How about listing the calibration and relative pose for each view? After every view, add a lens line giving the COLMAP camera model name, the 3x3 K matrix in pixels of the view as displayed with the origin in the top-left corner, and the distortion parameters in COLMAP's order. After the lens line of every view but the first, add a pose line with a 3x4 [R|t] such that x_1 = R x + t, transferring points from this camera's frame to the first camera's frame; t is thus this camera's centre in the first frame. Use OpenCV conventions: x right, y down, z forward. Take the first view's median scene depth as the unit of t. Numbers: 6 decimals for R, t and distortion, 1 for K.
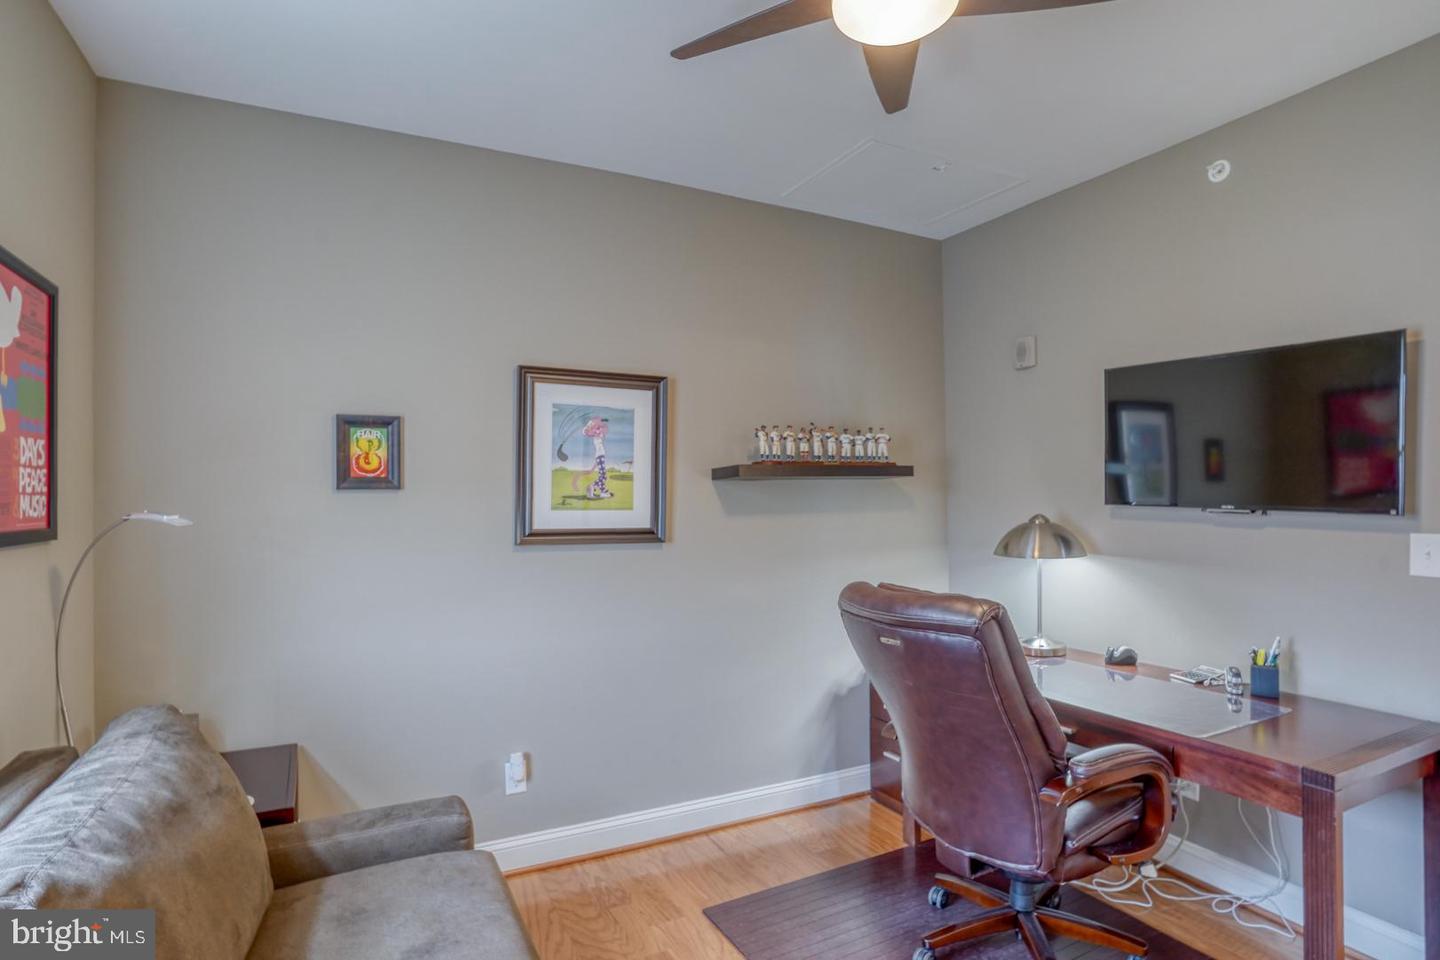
lens RADIAL K [[723.4, 0, 720.0], [0, 723.4, 480.0], [0, 0, 1]] dist [-0.001257, 0.000239]
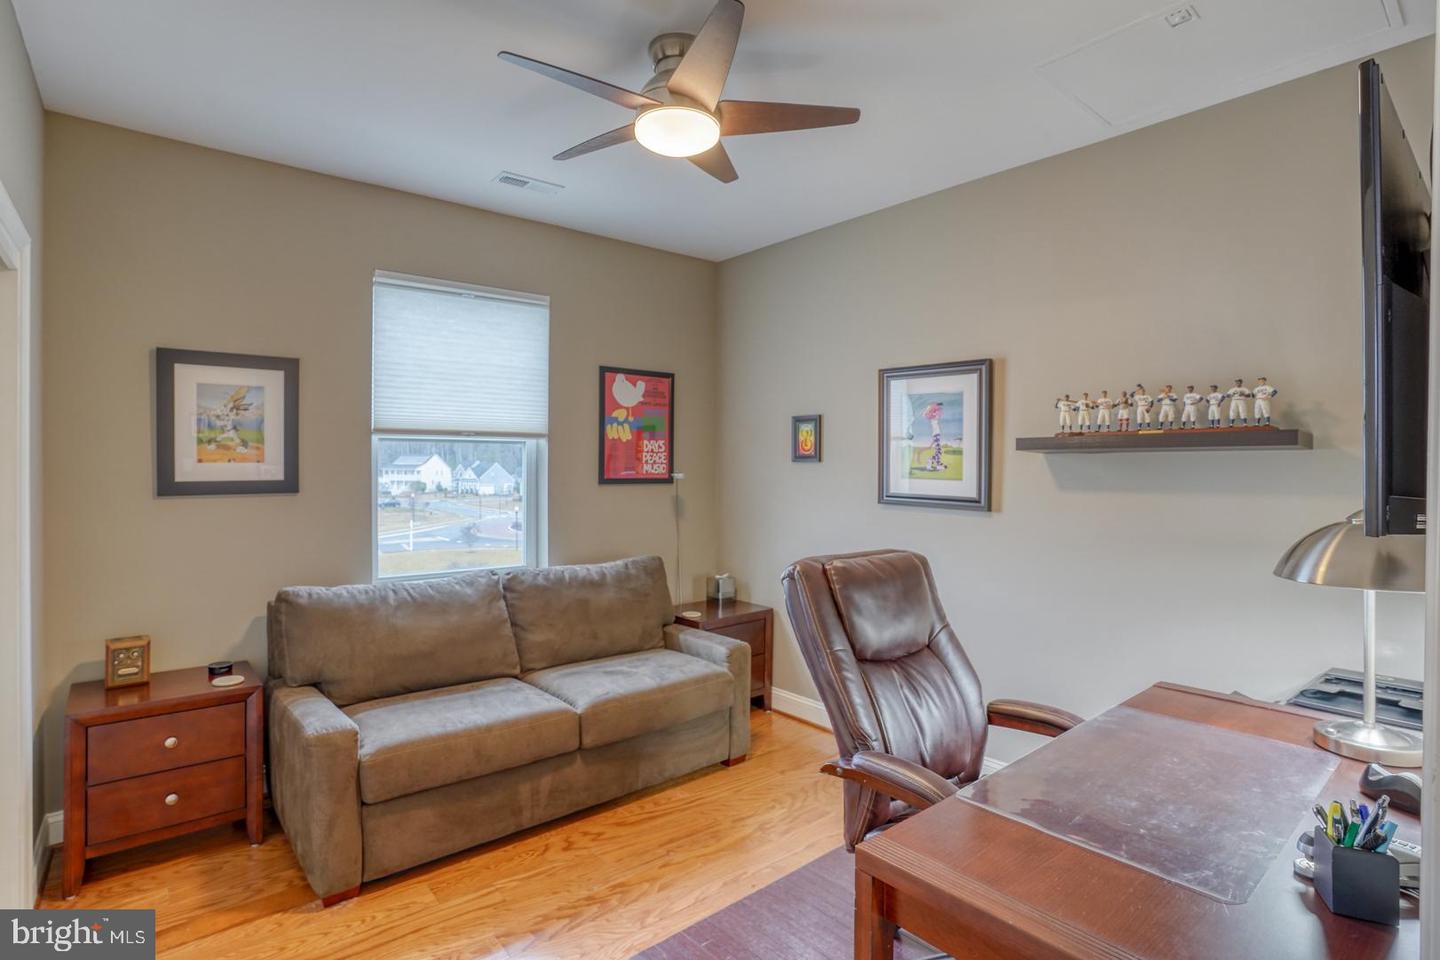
lens RADIAL K [[723.4, 0, 720.0], [0, 723.4, 480.0], [0, 0, 1]] dist [-0.001257, 0.000239]
pose [[0.280289, 0.025228, -0.959584, 0.864902], [0.008991, 0.999542, 0.028905, 0.003930], [0.959874, -0.016730, 0.279934, 0.319743]]
